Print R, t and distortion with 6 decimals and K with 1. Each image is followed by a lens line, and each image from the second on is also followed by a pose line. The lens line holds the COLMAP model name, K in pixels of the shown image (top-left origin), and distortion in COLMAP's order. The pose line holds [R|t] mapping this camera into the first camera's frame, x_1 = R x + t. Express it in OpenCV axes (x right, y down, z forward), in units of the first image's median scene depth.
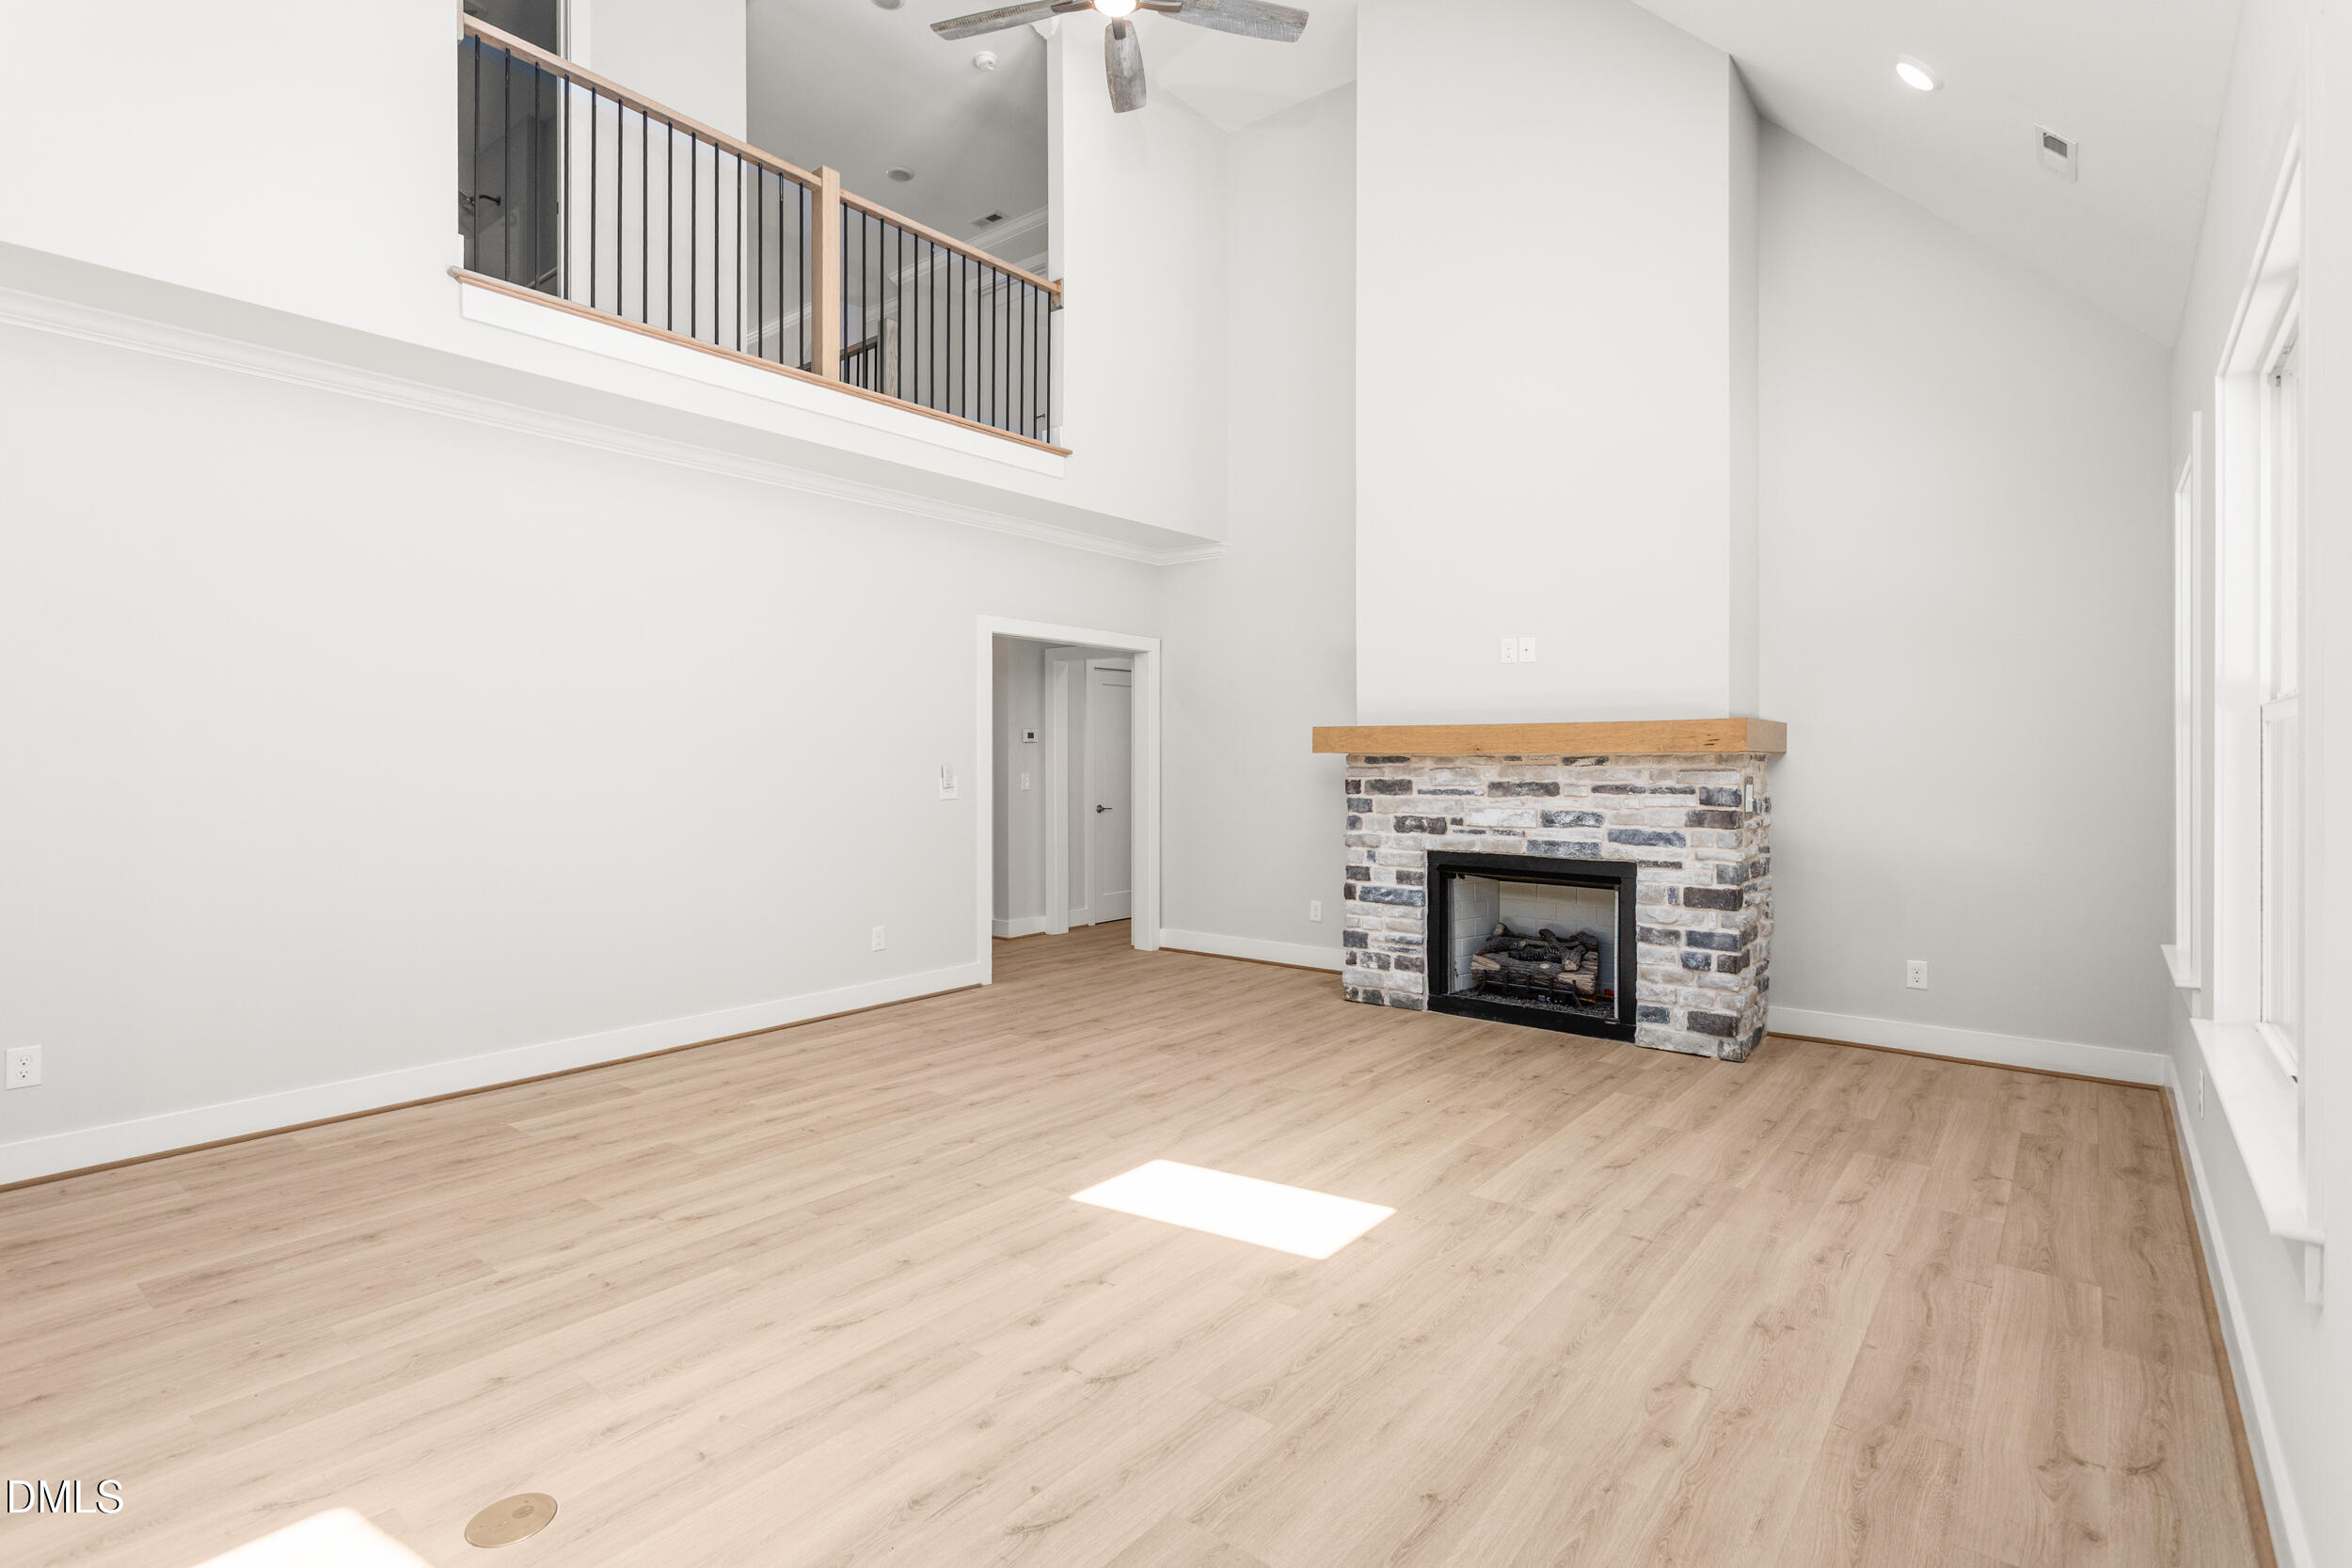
lens RADIAL K [[1130.2, 0, 1140.9], [0, 1130.2, 765.8], [0, 0, 1]] dist [-0.006407, 0.005167]
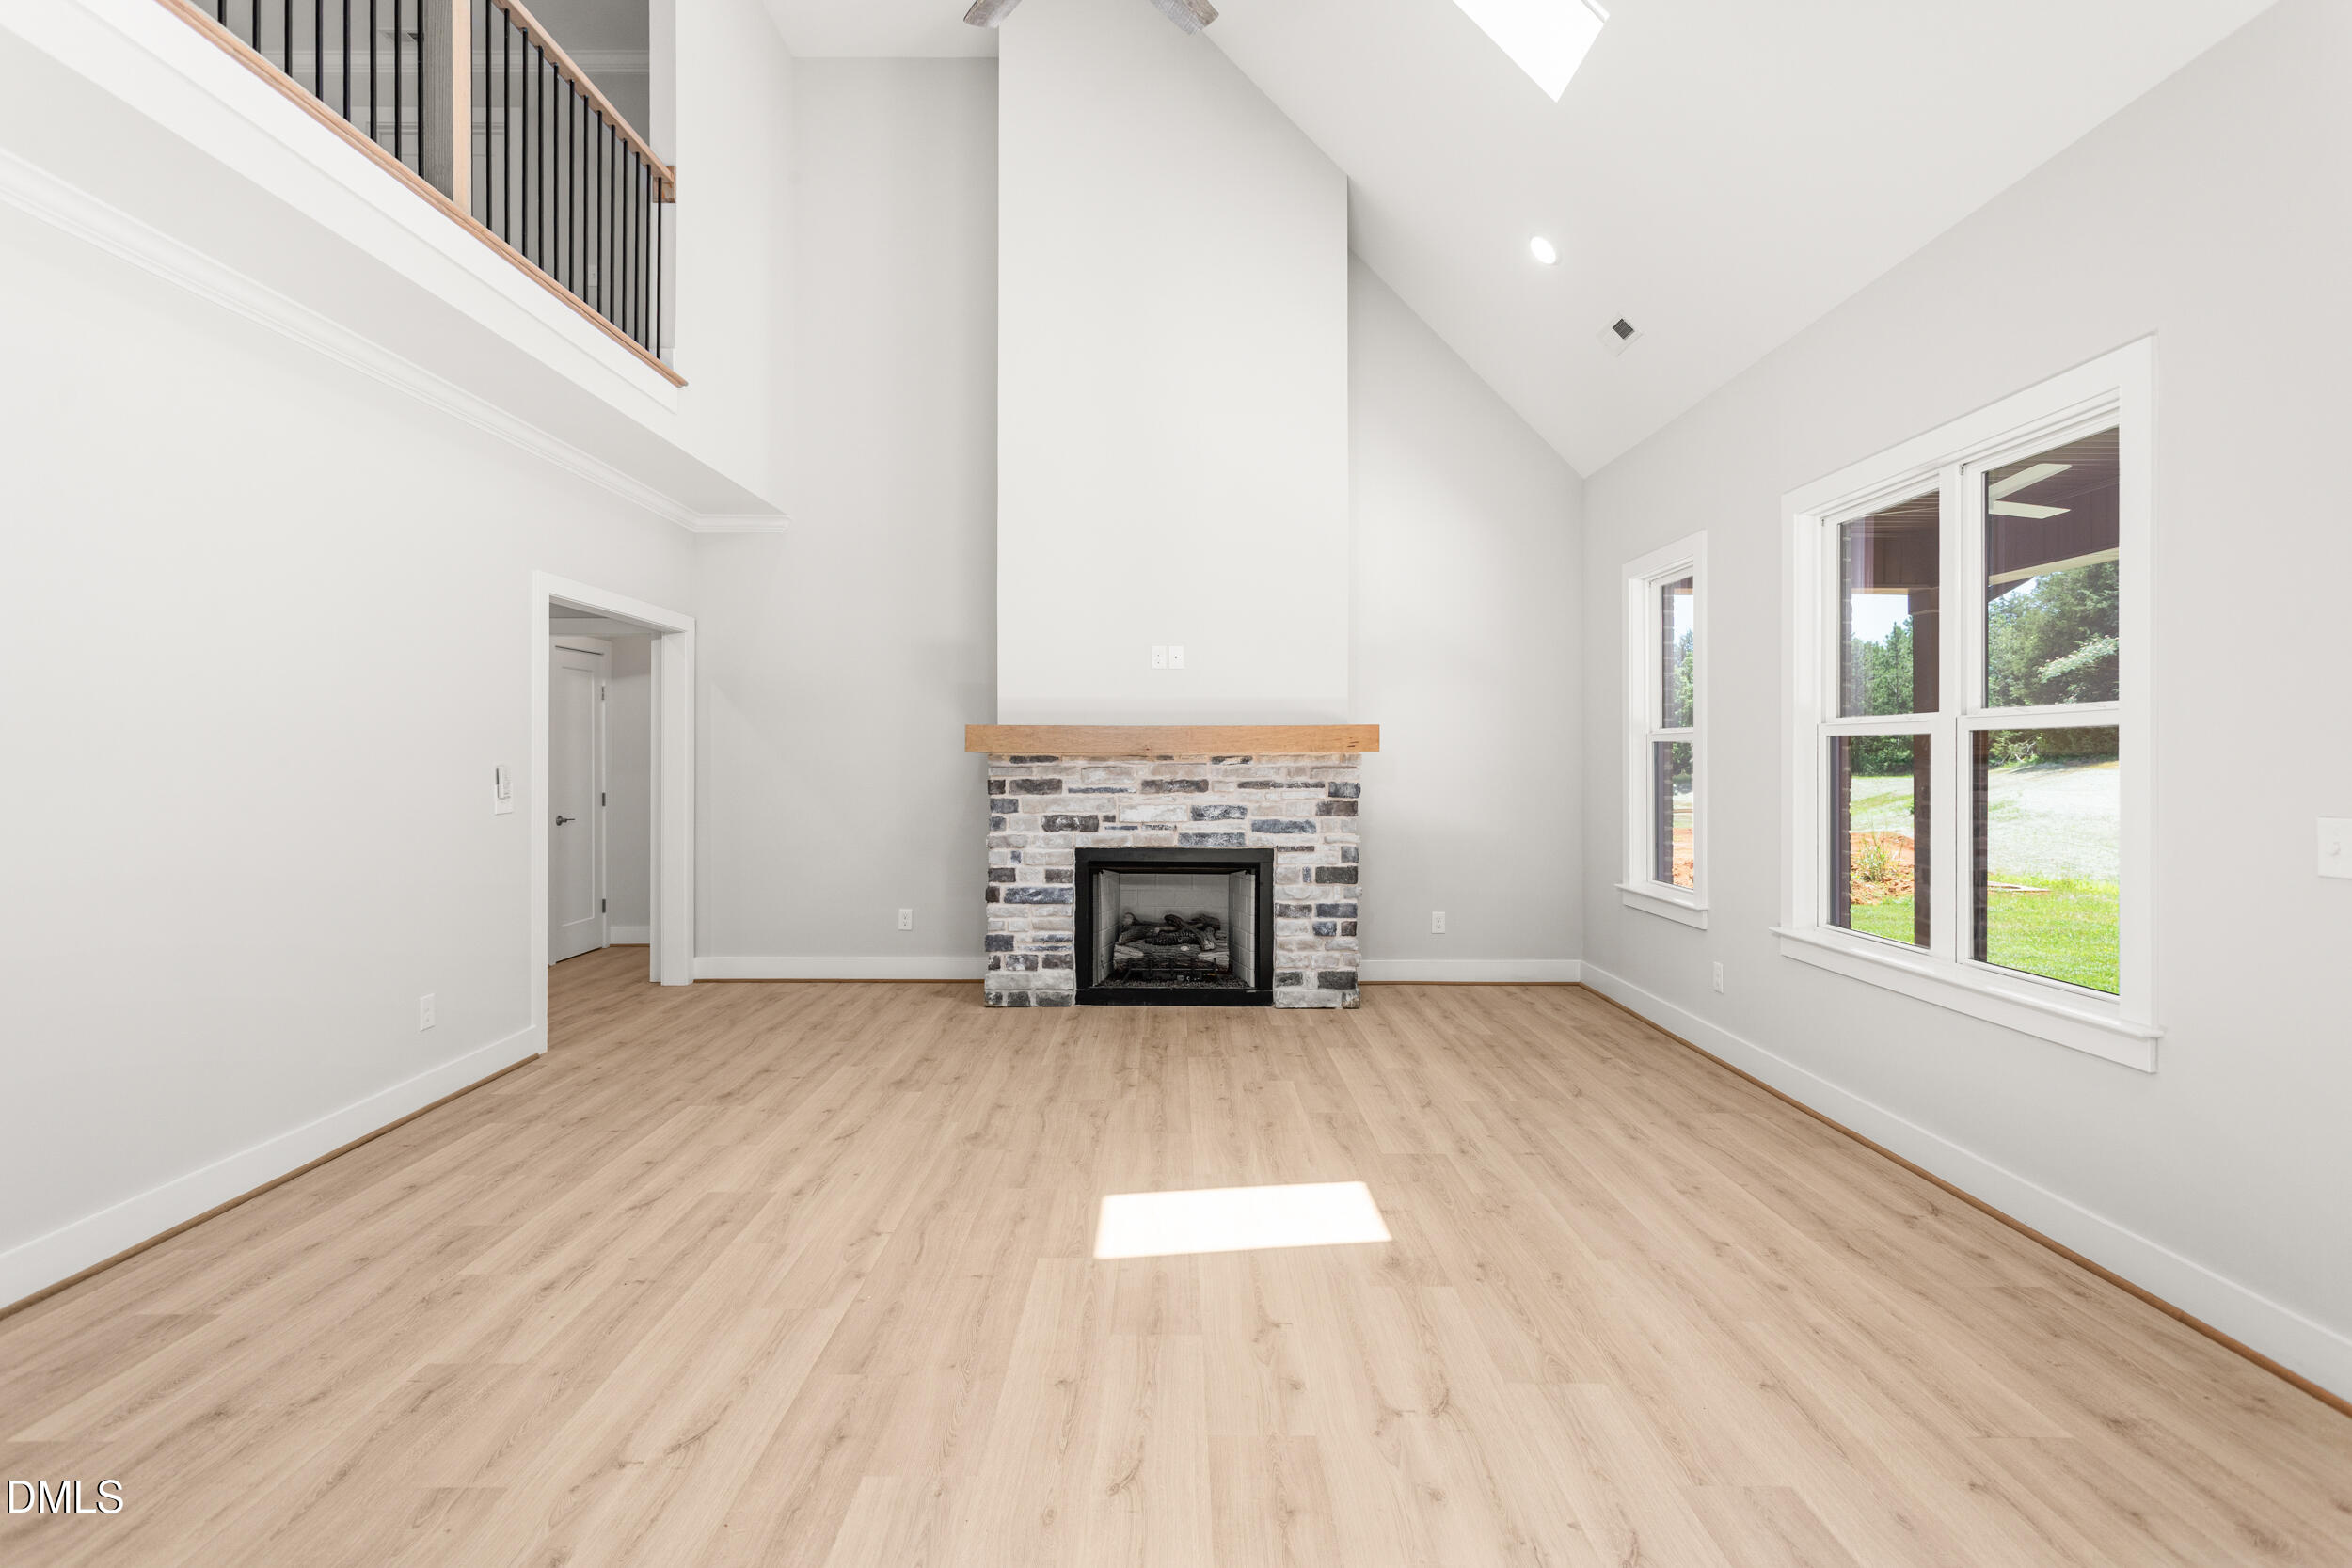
lens RADIAL K [[1130.2, 0, 1157.8], [0, 1130.2, 757.0], [0, 0, 1]] dist [-0.006407, 0.005167]
pose [[0.773344, 0.000496, 0.633986, -0.467162], [0.003753, 0.999979, -0.005360, -0.001725], [-0.633975, 0.006525, 0.773326, 0.231659]]
